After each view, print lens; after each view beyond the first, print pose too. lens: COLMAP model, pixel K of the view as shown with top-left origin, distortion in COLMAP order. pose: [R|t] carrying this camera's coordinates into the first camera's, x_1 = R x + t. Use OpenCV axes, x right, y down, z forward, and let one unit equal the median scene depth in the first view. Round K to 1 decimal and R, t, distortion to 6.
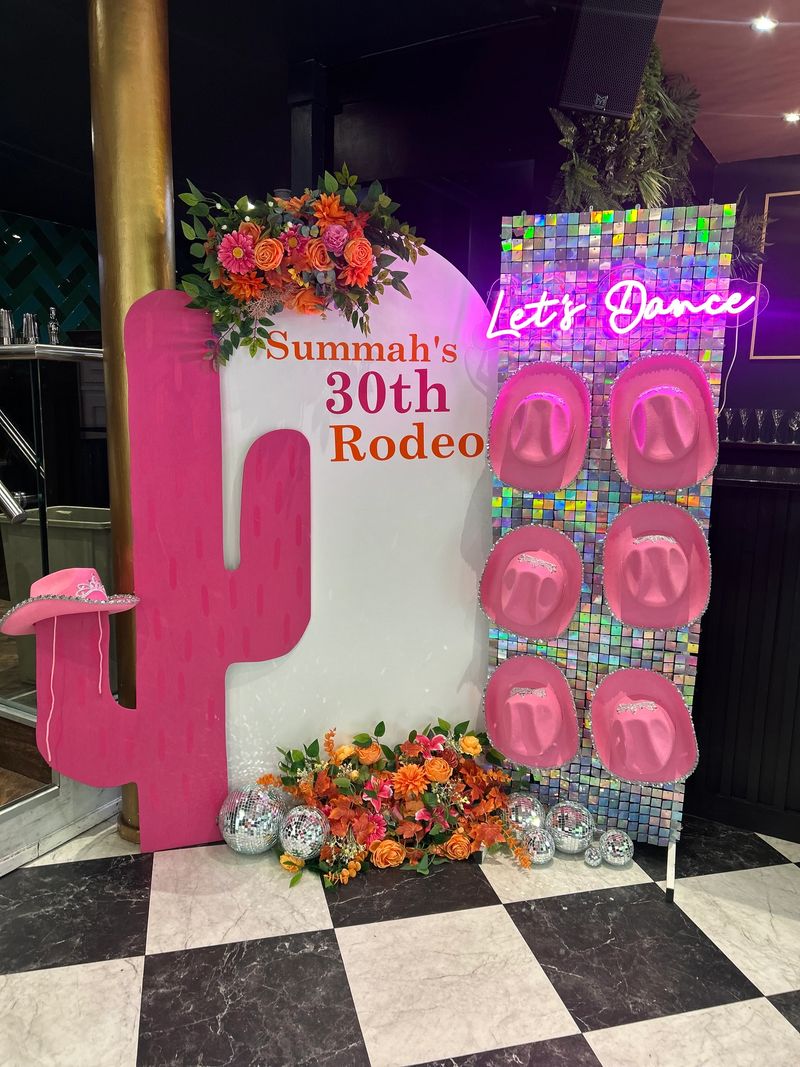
lens RADIAL K [[737.7, 0, 402.3], [0, 737.7, 539.9], [0, 0, 1]] dist [0.003424, -0.002971]
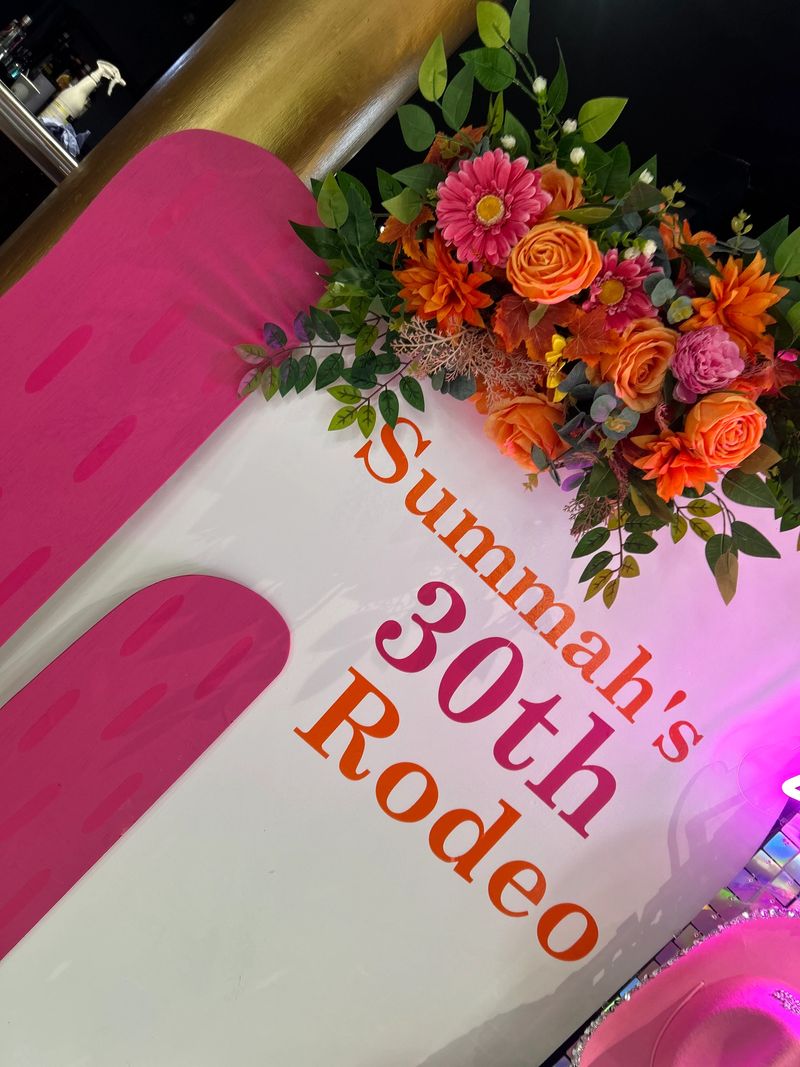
lens RADIAL K [[737.7, 0, 403.0], [0, 737.7, 530.9], [0, 0, 1]] dist [0.003424, -0.002971]
pose [[0.727540, 0.683356, -0.060918, -0.110040], [-0.681251, 0.709080, -0.181941, -0.161024], [-0.081135, 0.173869, 0.981421, 0.605196]]
